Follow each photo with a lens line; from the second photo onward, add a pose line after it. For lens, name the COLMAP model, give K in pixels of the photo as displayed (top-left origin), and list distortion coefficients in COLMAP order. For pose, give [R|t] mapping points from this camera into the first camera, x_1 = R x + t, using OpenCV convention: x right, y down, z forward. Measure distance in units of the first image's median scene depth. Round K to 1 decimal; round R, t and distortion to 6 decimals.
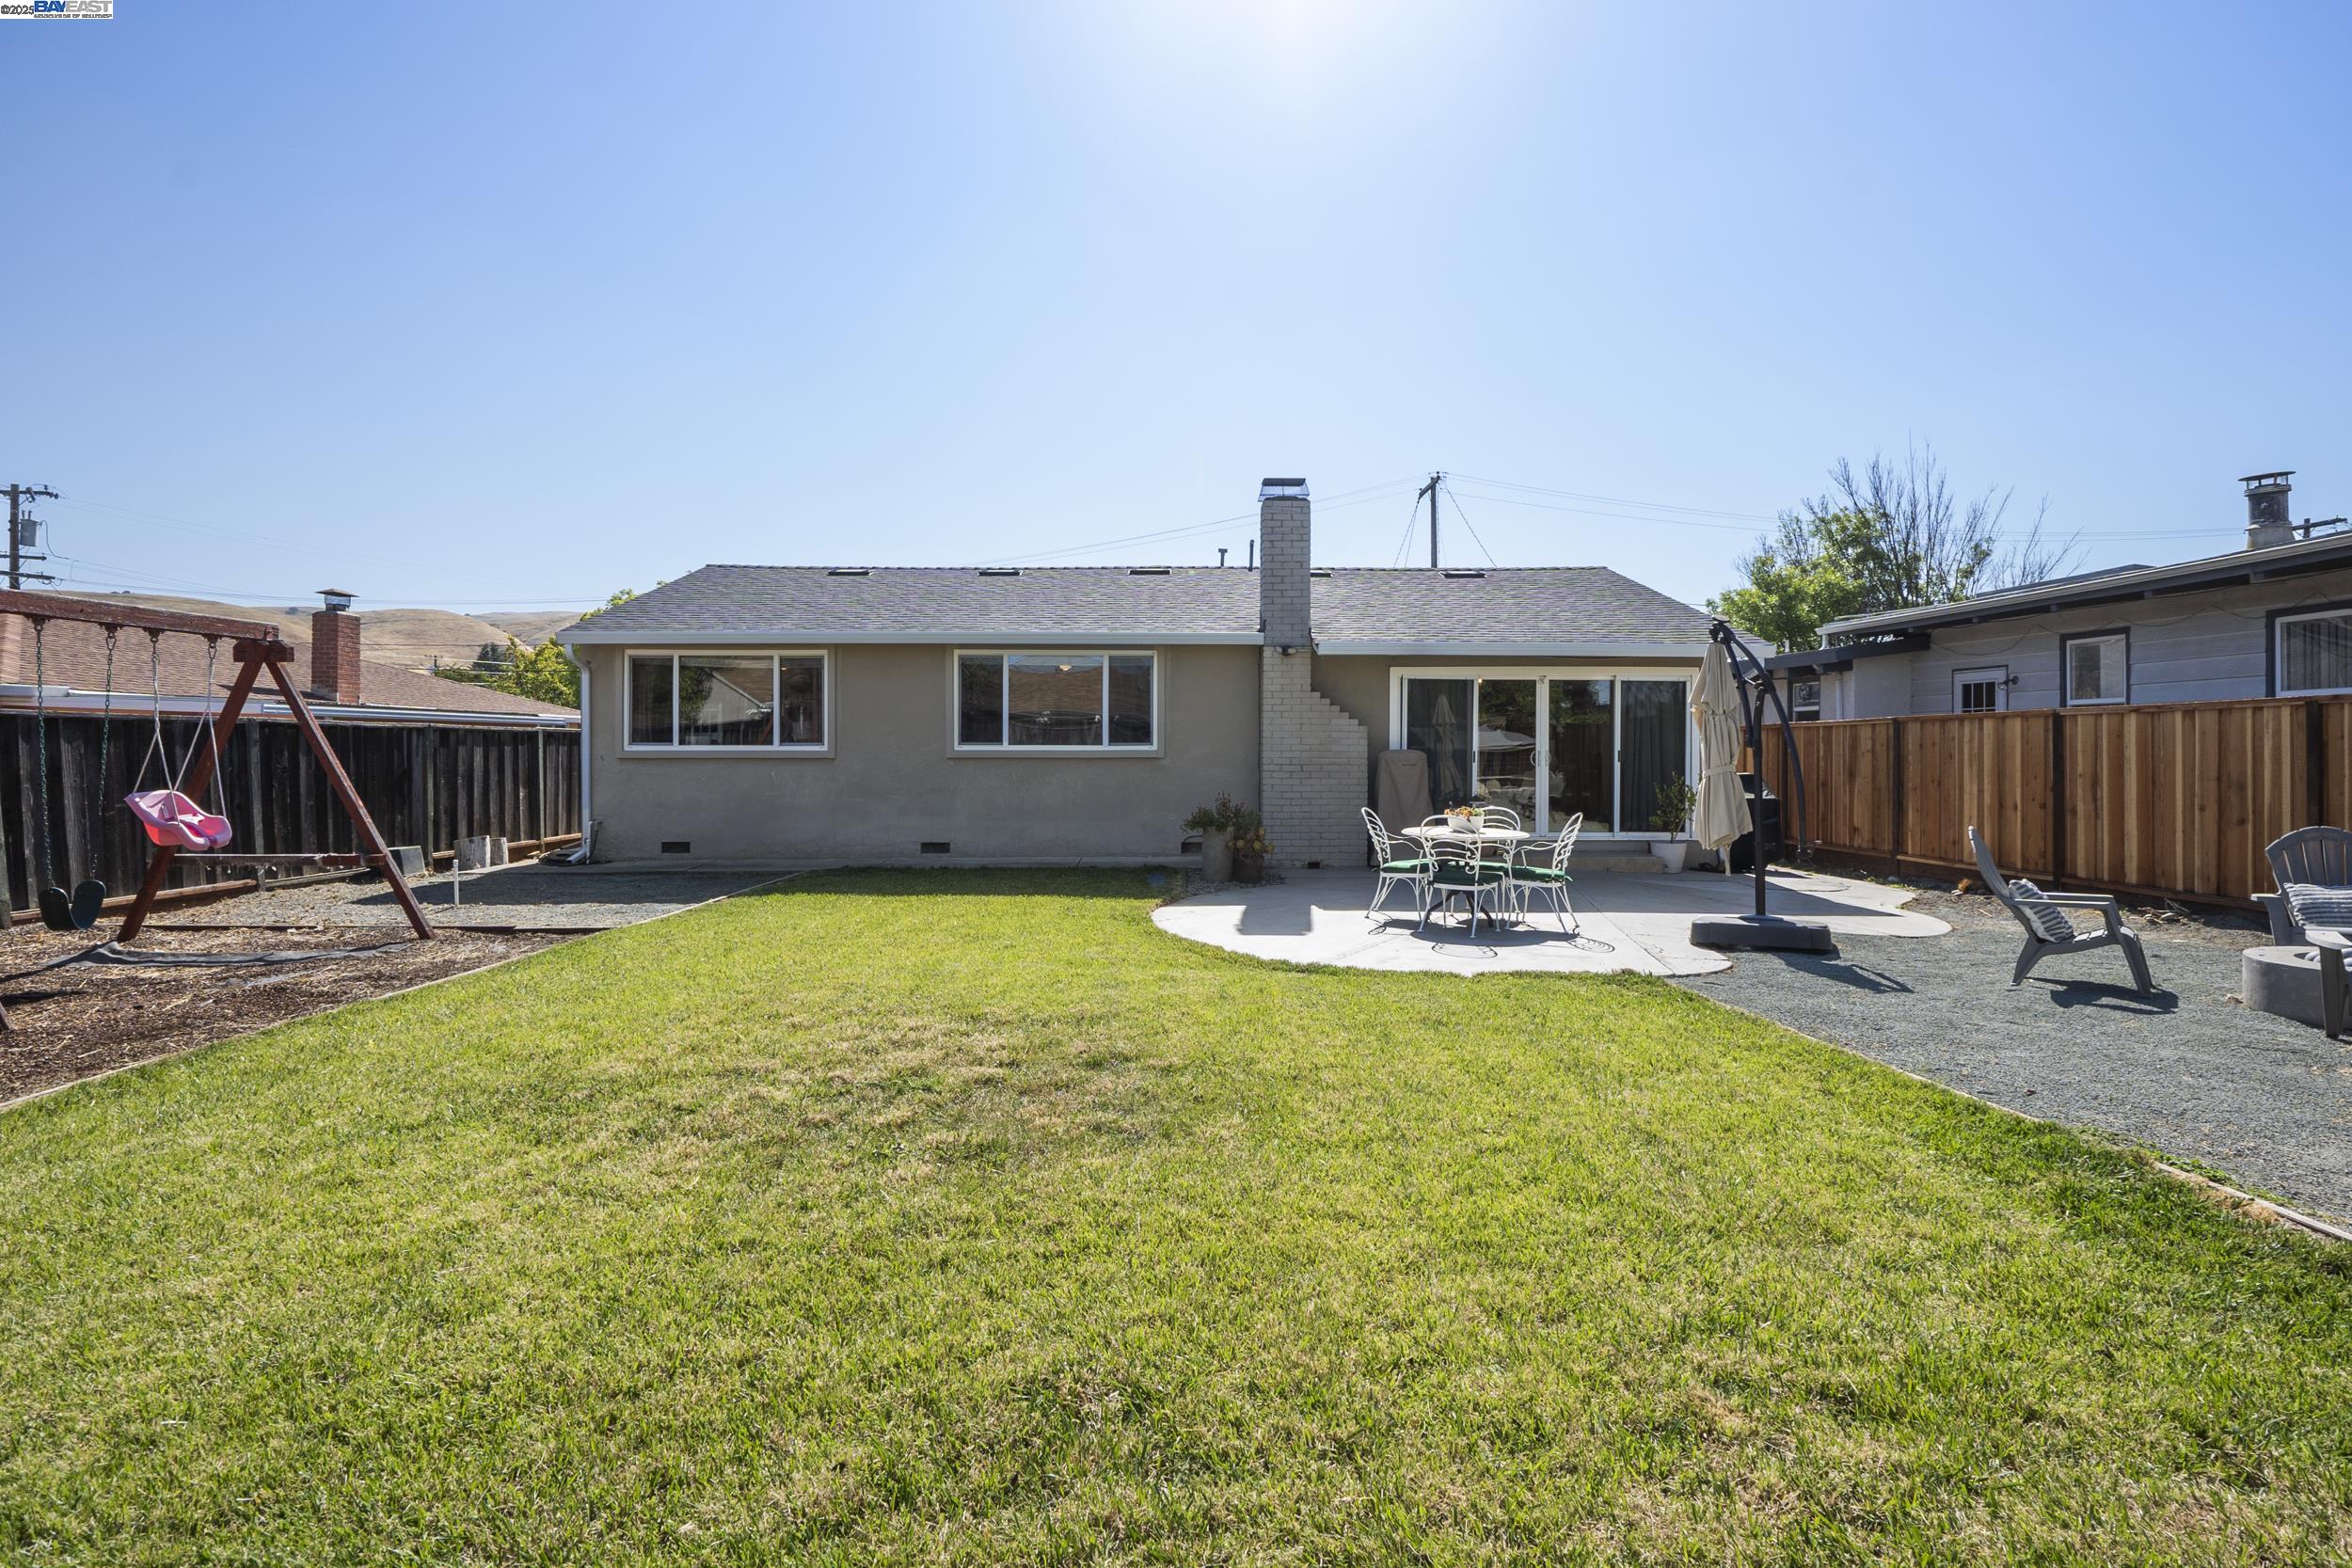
lens RADIAL K [[1129.4, 0, 1181.0], [0, 1129.4, 755.3], [0, 0, 1]] dist [-0.001140, -0.000596]
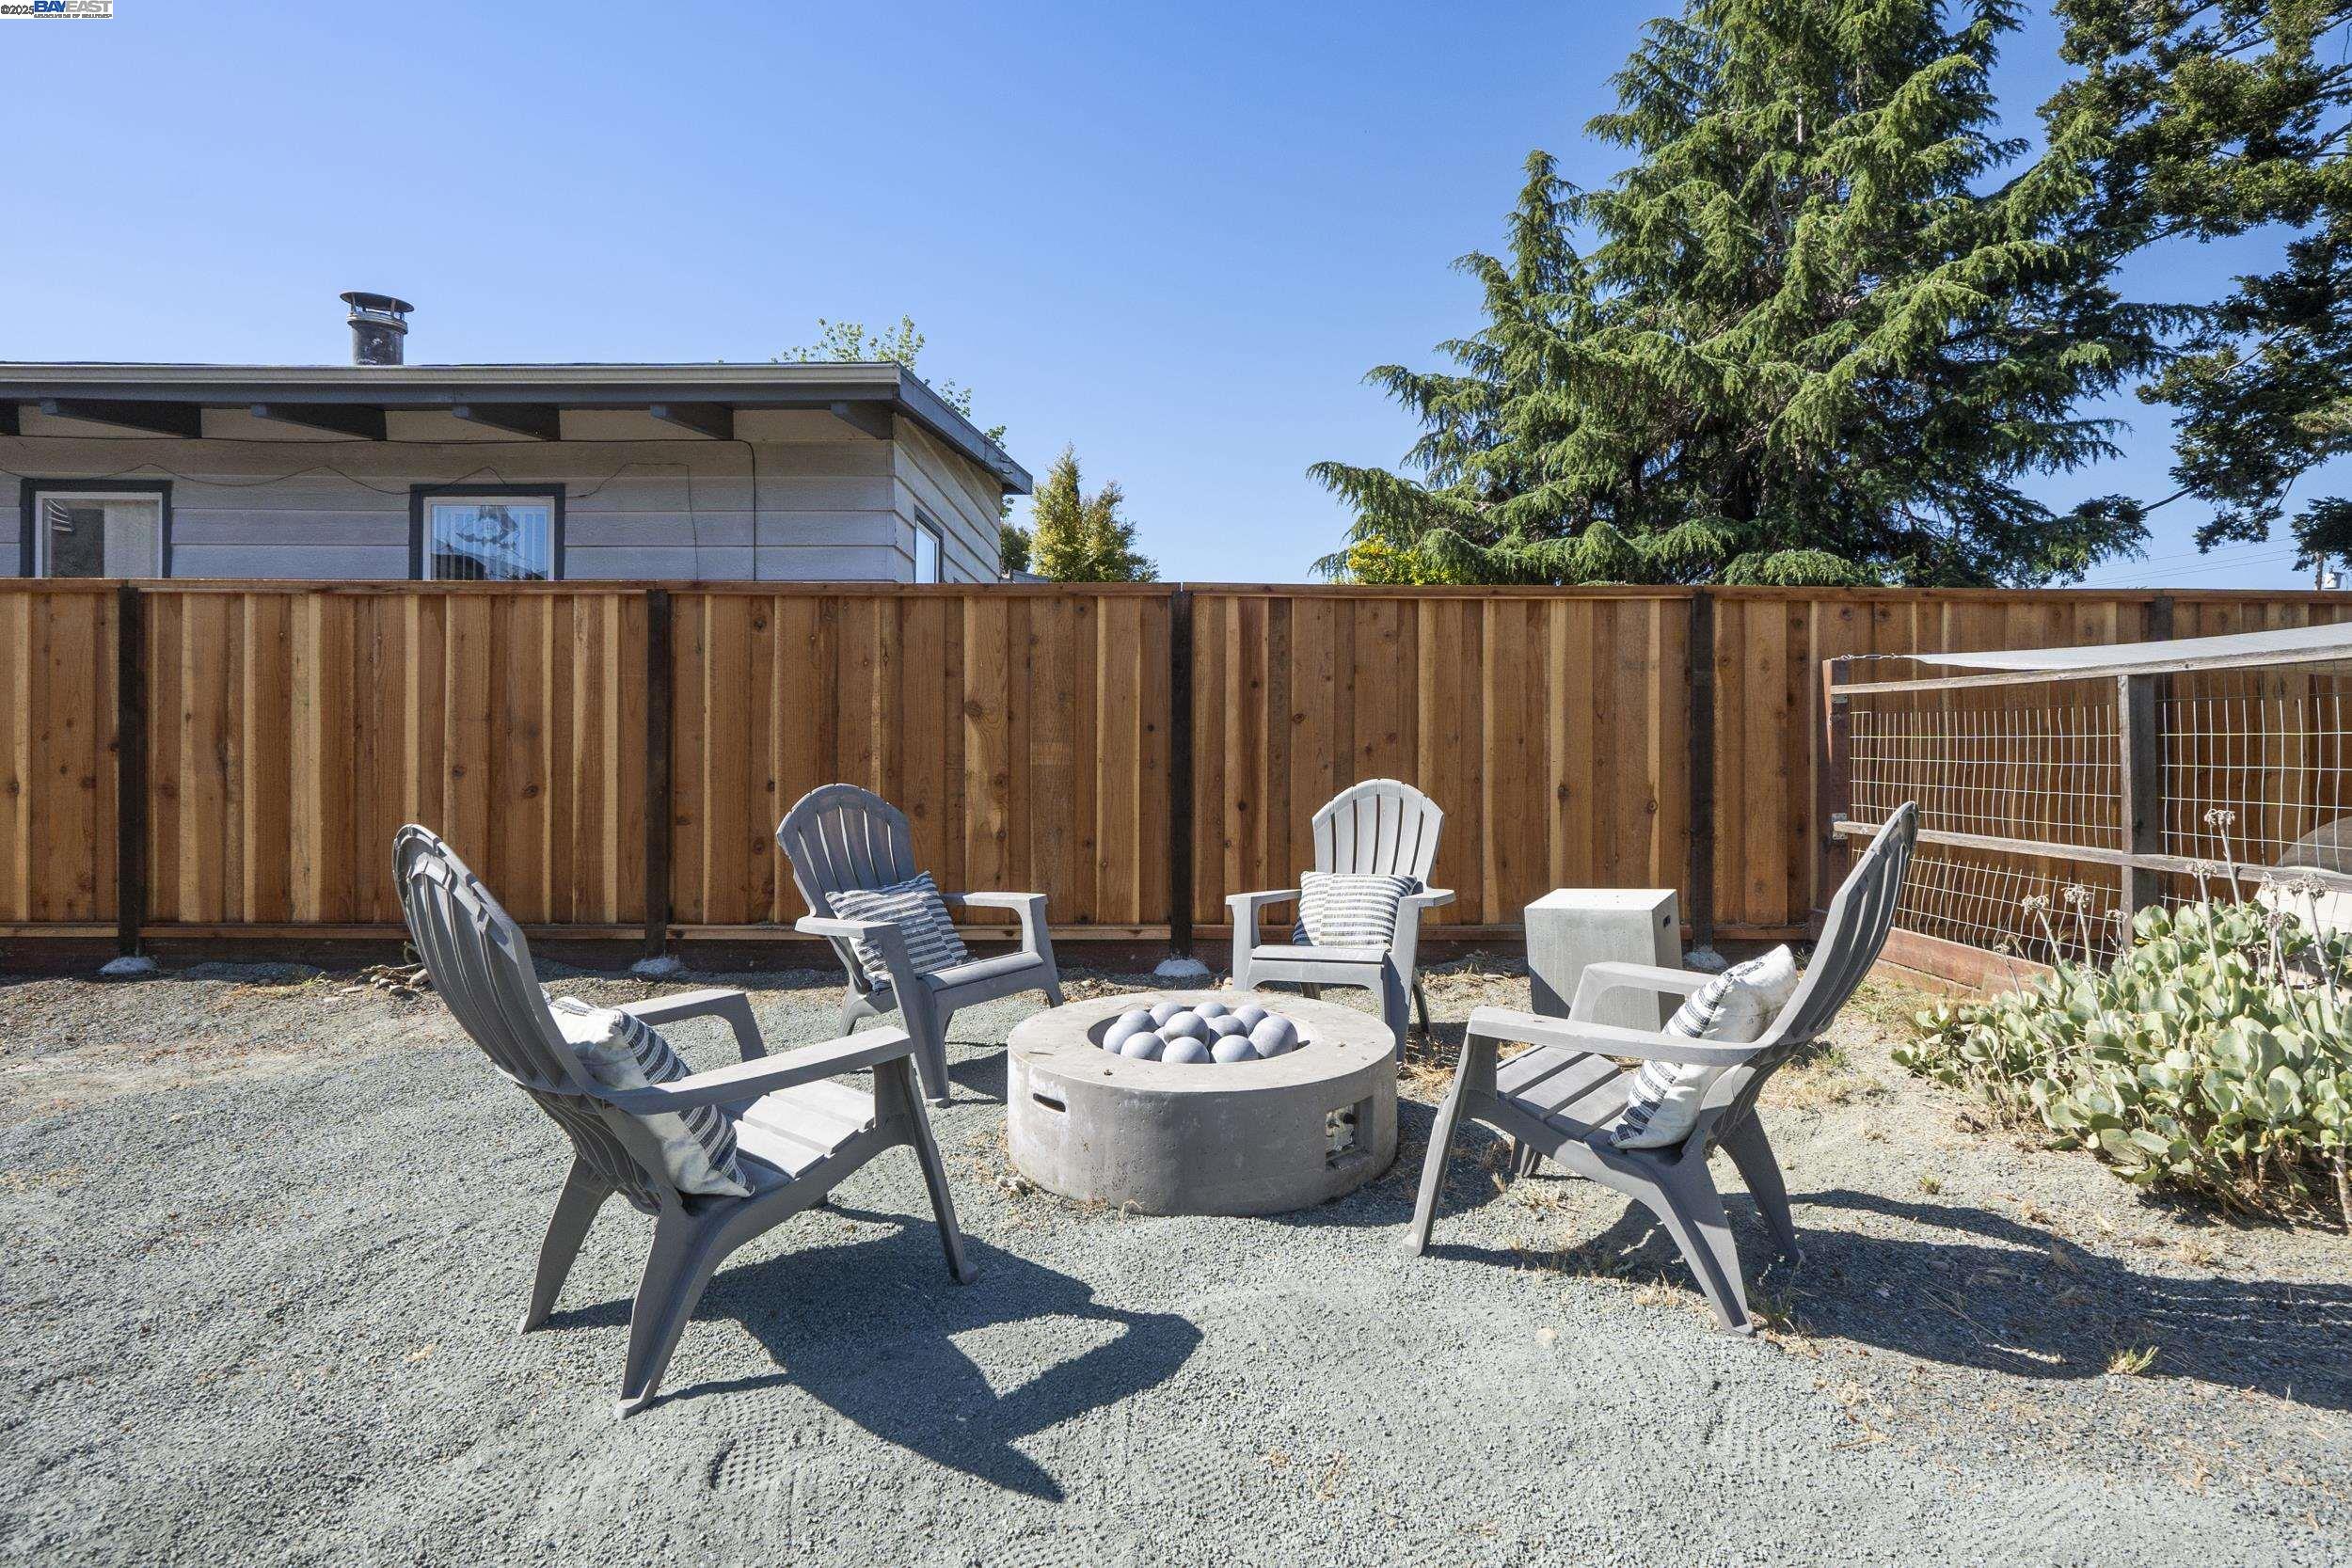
lens RADIAL K [[1129.4, 0, 1181.0], [0, 1129.4, 755.3], [0, 0, 1]] dist [-0.001140, -0.000596]
pose [[0.009959, -0.005000, 0.999938, 0.310947], [-0.002620, 0.999984, 0.005026, 0.031774], [-0.999947, -0.002670, 0.009946, 0.570024]]
